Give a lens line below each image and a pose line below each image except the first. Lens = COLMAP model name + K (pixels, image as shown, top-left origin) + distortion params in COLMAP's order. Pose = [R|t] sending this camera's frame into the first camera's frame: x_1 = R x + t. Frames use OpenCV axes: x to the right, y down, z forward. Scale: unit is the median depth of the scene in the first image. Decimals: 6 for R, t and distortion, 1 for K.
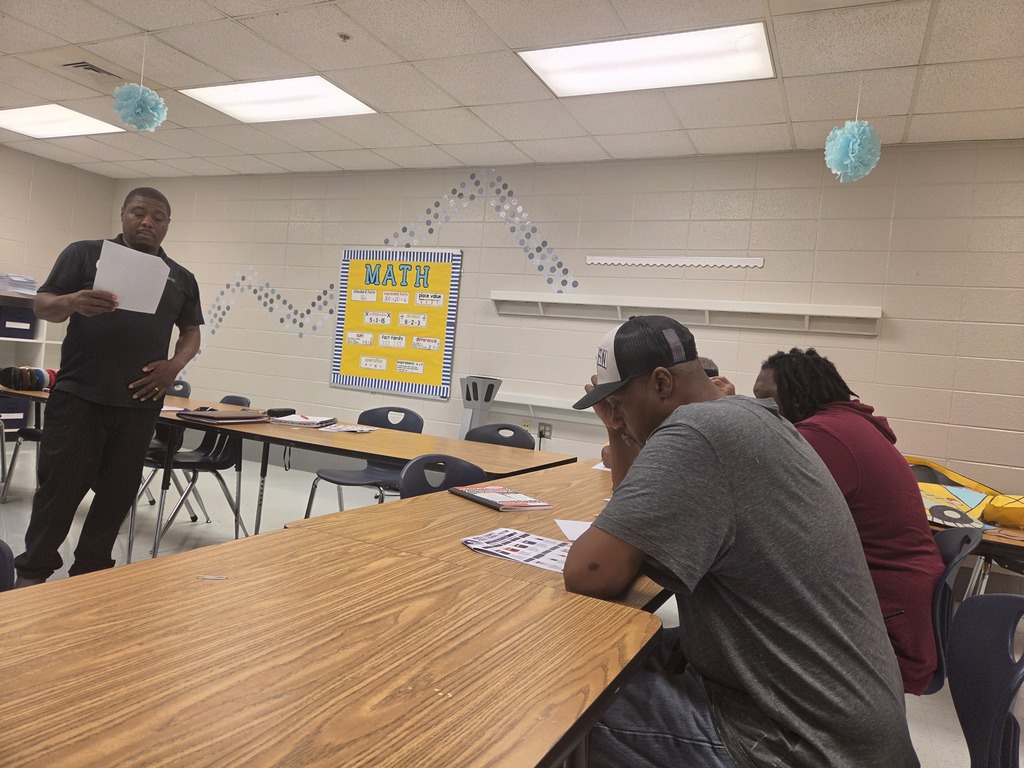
lens RADIAL K [[677.1, 0, 515.2], [0, 677.1, 372.1], [0, 0, 1]] dist [0.056432, -0.048861]
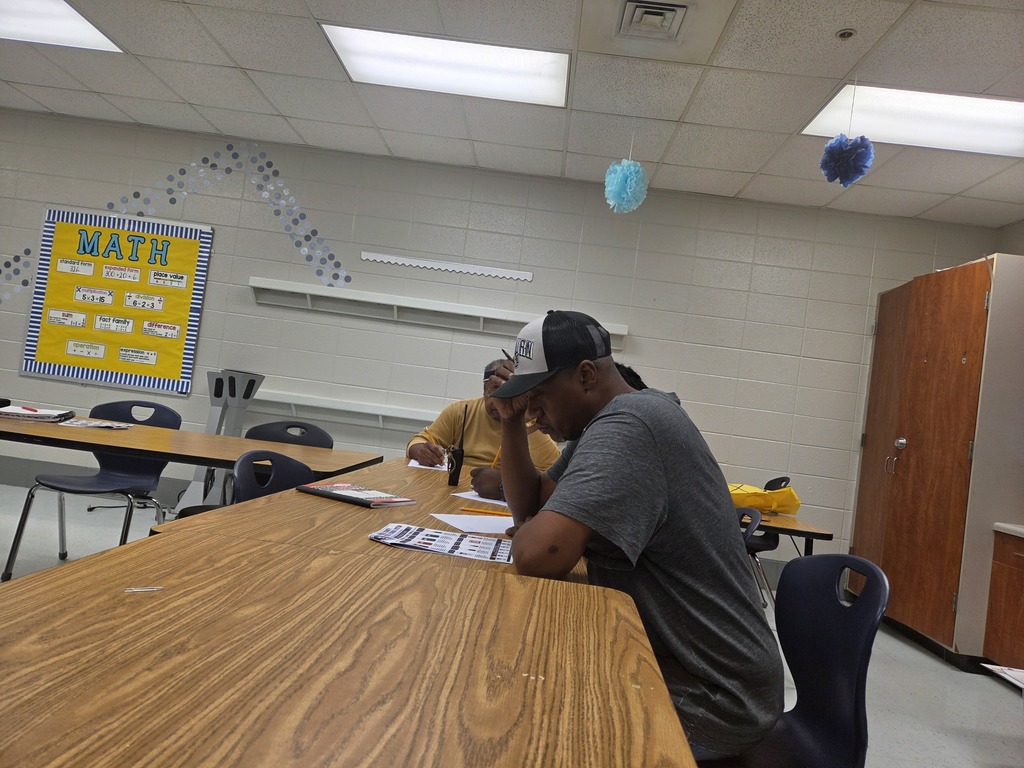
lens RADIAL K [[679.8, 0, 513.6], [0, 679.8, 380.2], [0, 0, 1]] dist [0.055501, -0.050360]
pose [[0.916742, 0.040541, 0.397417, -0.097623], [-0.041928, 0.999107, -0.005203, 0.010955], [-0.397273, -0.011893, 0.917623, 0.024514]]
